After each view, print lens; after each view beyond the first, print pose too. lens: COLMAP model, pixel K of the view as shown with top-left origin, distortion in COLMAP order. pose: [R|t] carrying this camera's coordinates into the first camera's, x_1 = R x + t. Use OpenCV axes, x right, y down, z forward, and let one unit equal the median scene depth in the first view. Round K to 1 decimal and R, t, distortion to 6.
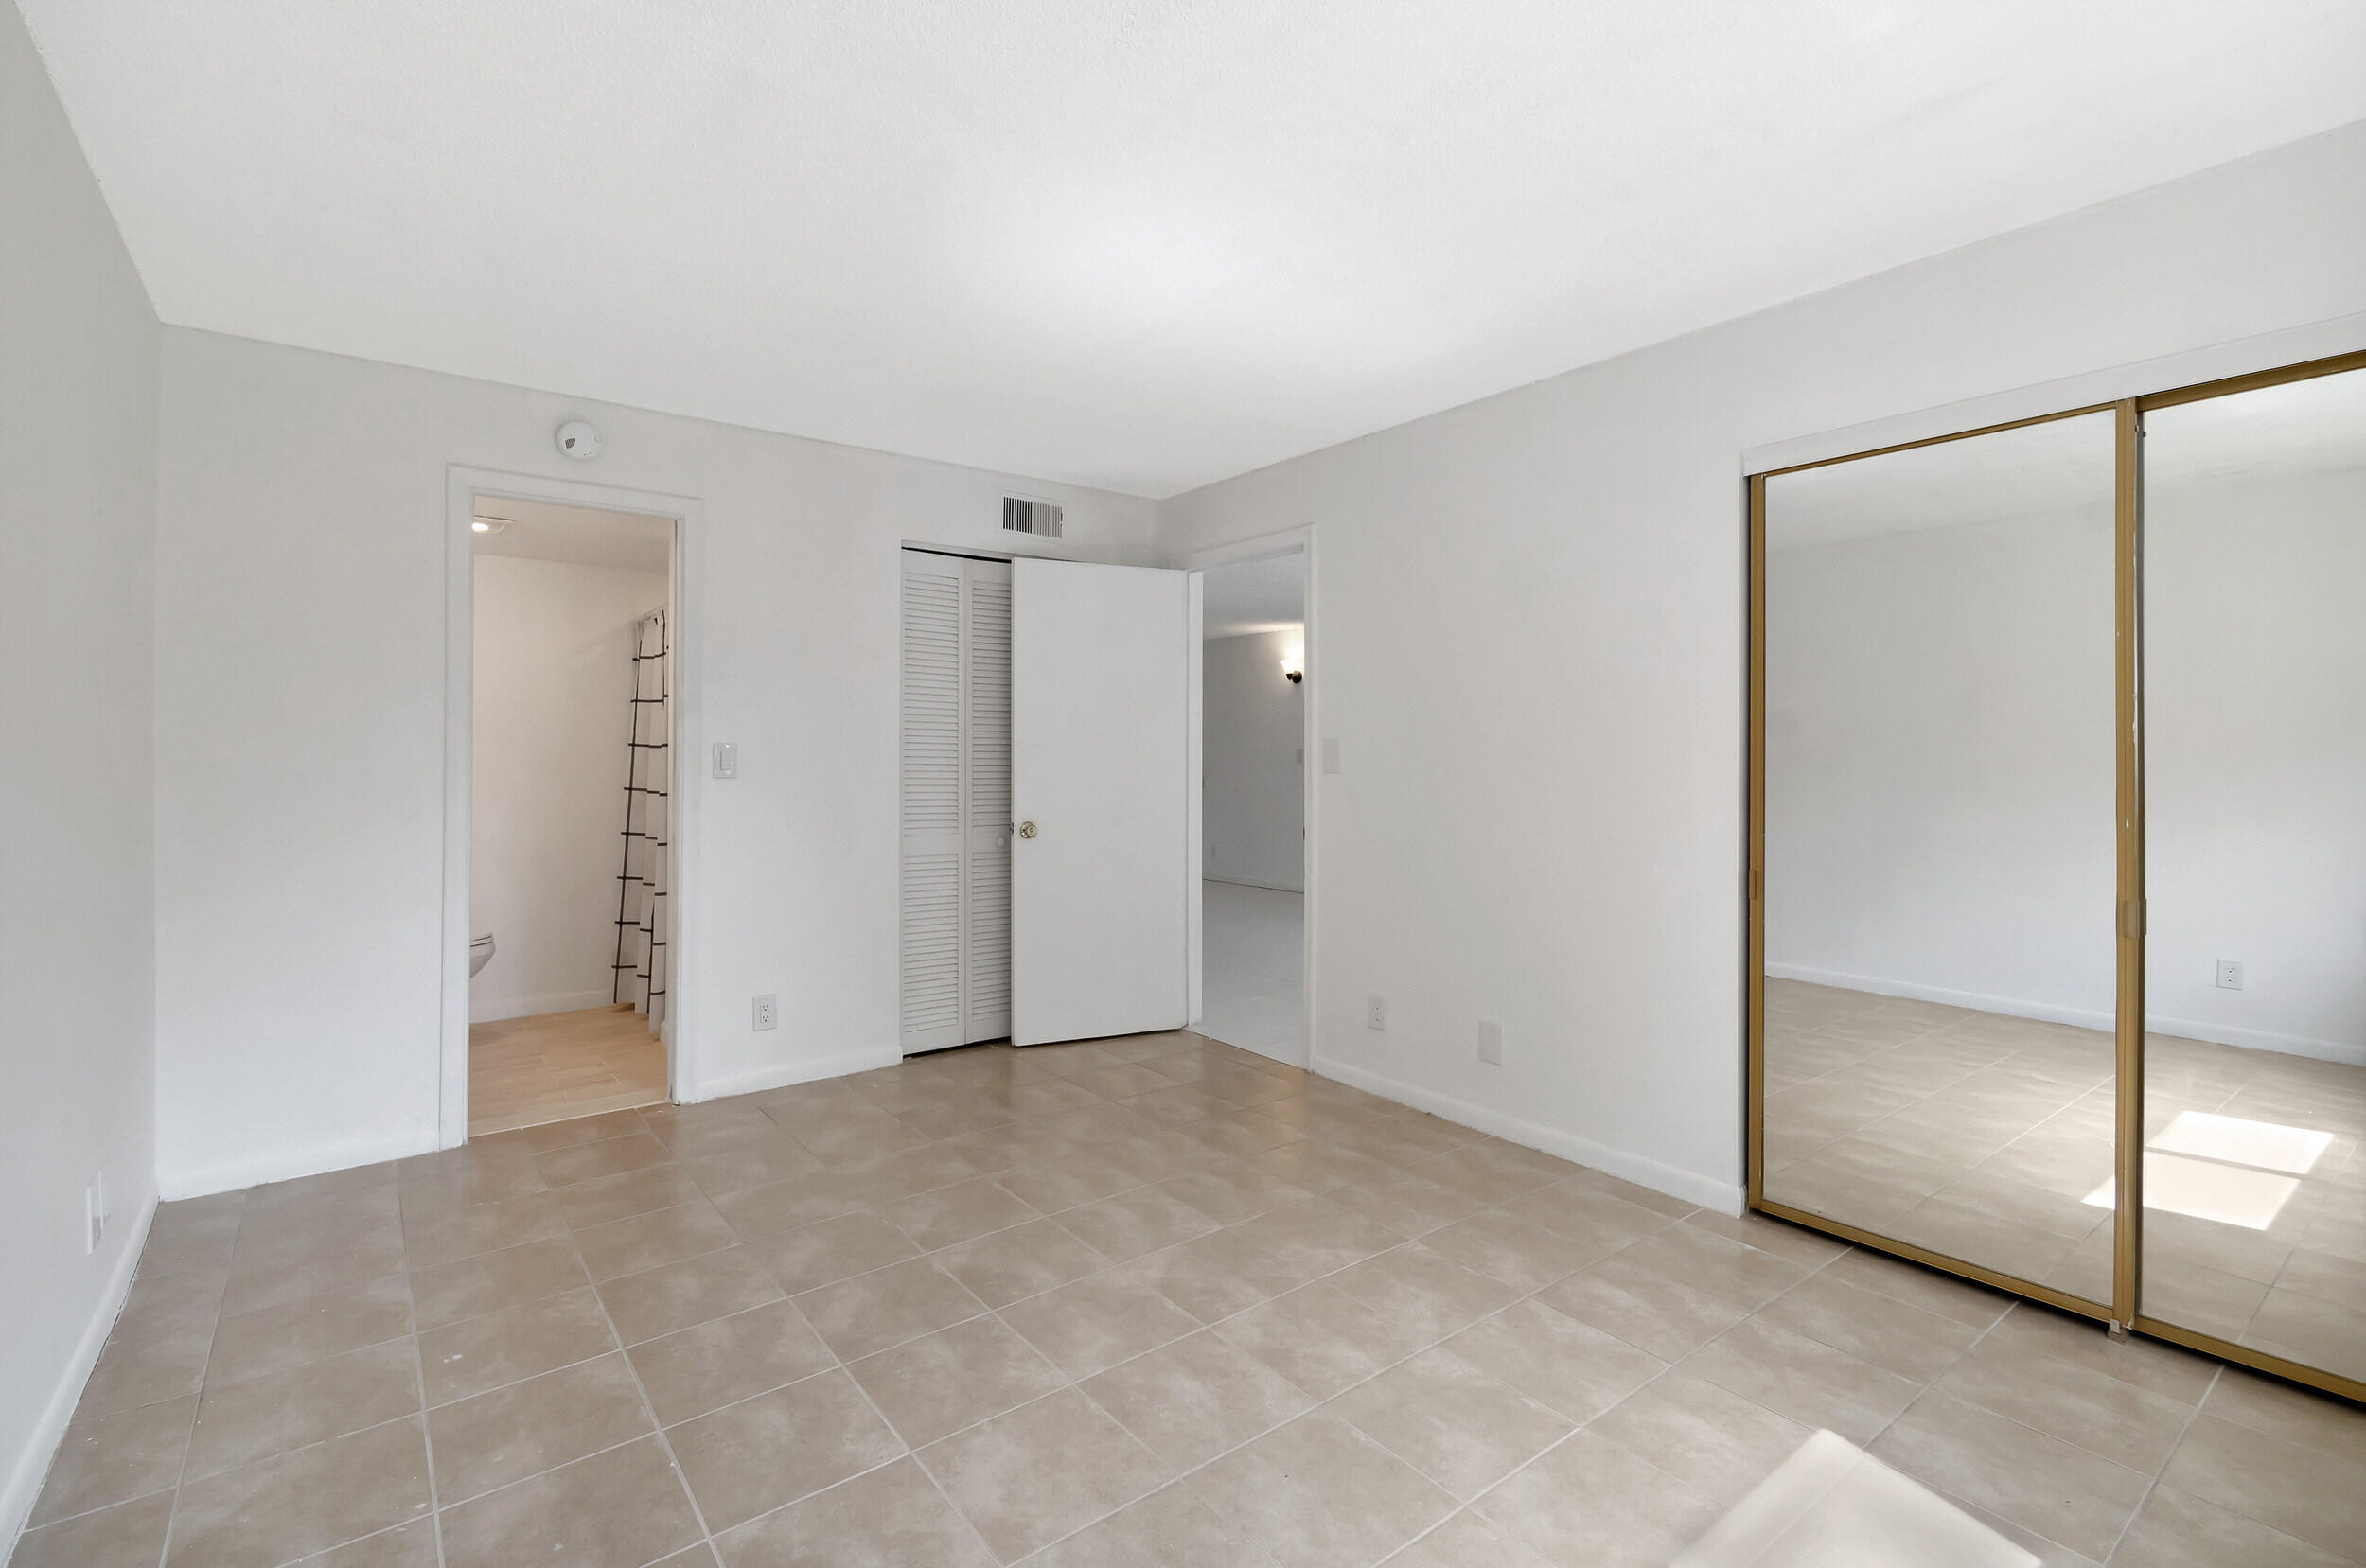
lens RADIAL K [[1092.5, 0, 1190.7], [0, 1092.5, 750.1], [0, 0, 1]] dist [0.001642, -0.000175]
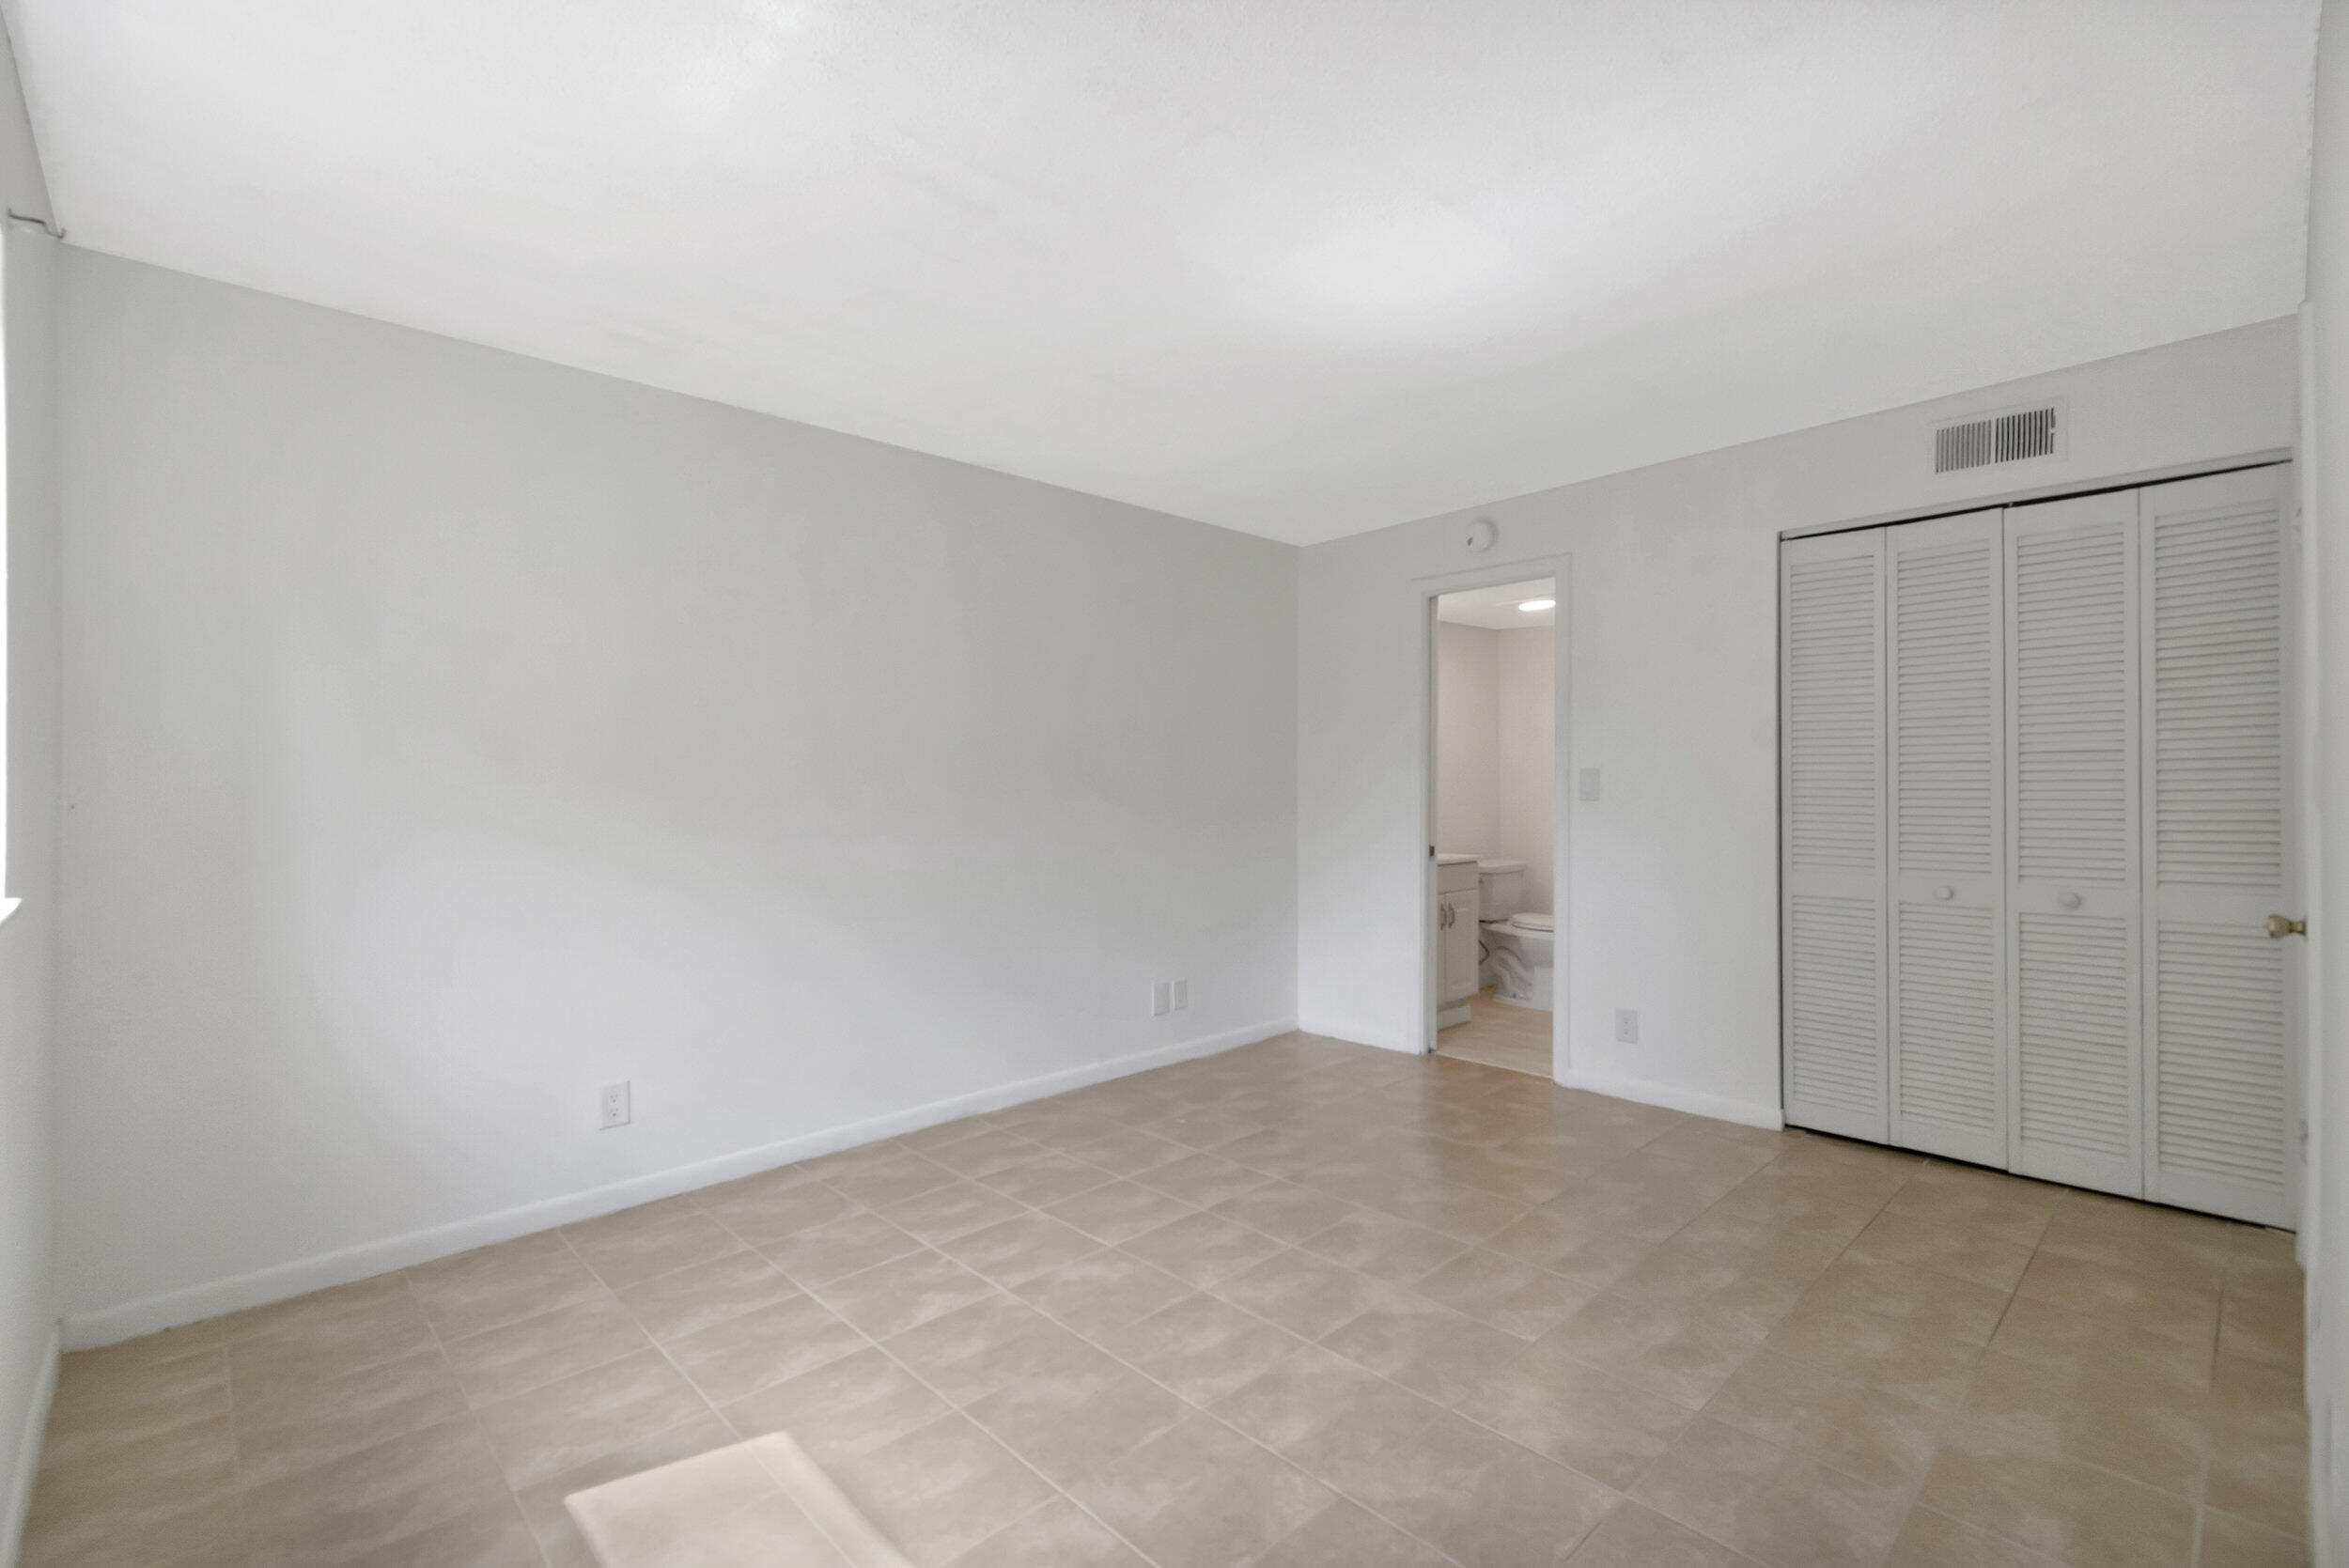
lens RADIAL K [[1078.3, 0, 1170.0], [0, 1078.3, 783.6], [0, 0, 1]] dist [0.001105, -0.000208]
pose [[0.073811, -0.004308, -0.997263, 0.948175], [0.006527, 0.999971, -0.003837, 0.013423], [0.997251, -0.006226, 0.073837, 0.757131]]
